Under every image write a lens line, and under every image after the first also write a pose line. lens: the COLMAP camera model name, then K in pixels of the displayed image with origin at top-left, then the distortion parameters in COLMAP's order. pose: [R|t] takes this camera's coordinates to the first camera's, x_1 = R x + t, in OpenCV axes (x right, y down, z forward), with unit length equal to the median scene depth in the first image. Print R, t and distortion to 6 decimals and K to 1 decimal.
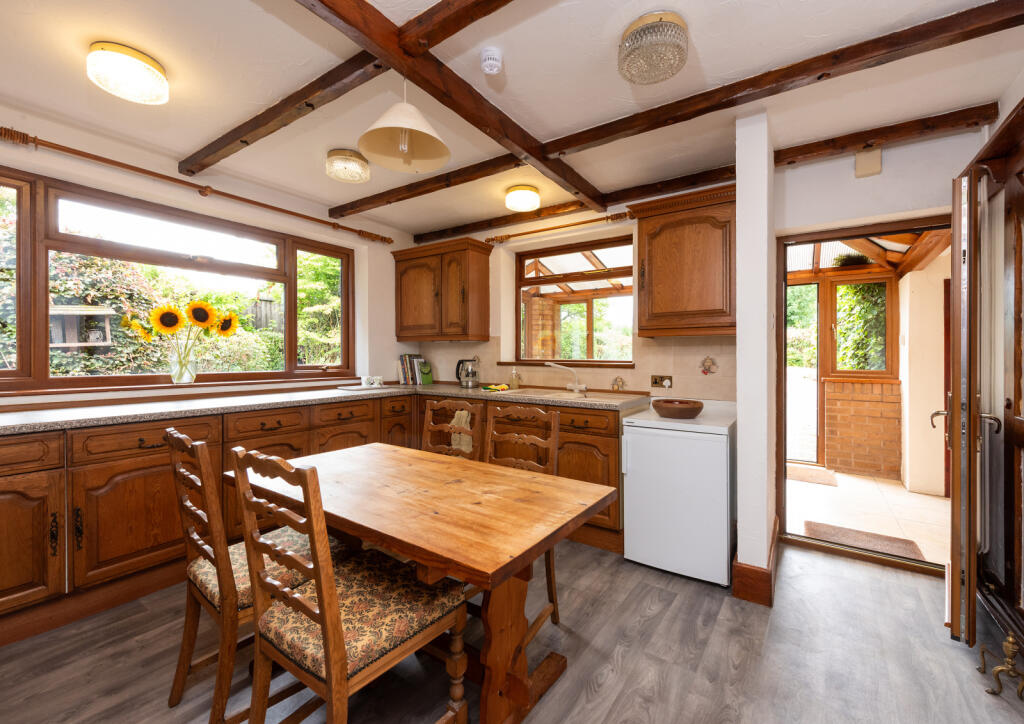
lens RADIAL K [[431.9, 0, 517.6], [0, 431.9, 359.7], [0, 0, 1]] dist [0.009109, -0.003526]
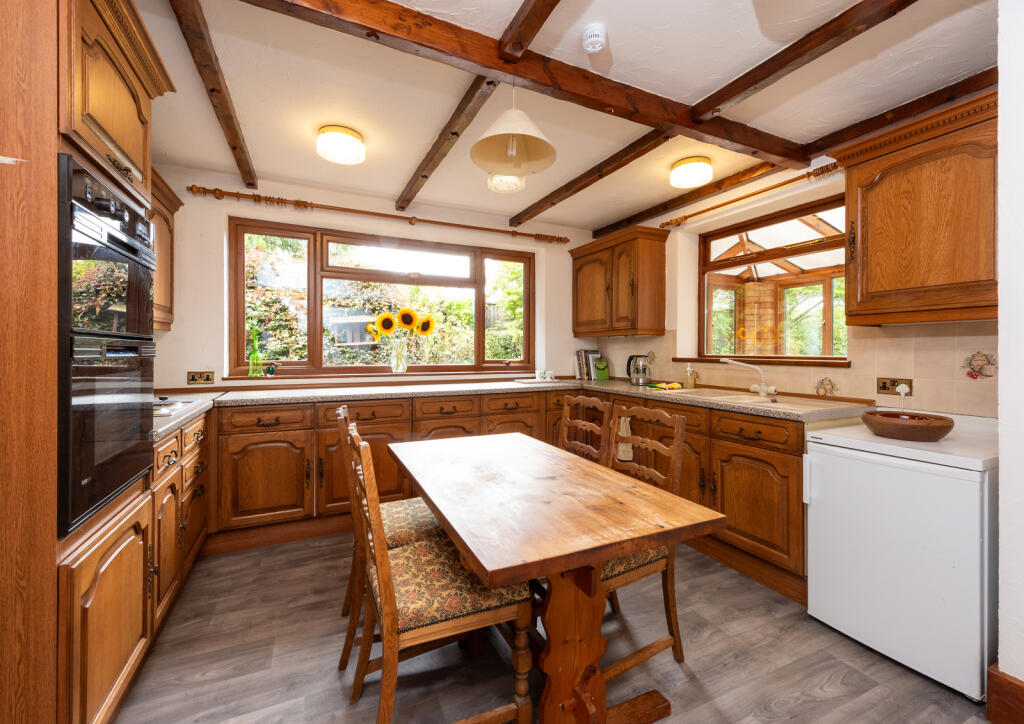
lens RADIAL K [[431.9, 0, 511.5], [0, 431.9, 354.8], [0, 0, 1]] dist [0.009109, -0.003526]
pose [[0.862526, 0.002907, -0.506004, 0.178498], [-0.003503, 0.999994, -0.000226, 0.000317], [0.506000, 0.001967, 0.862531, 0.065197]]
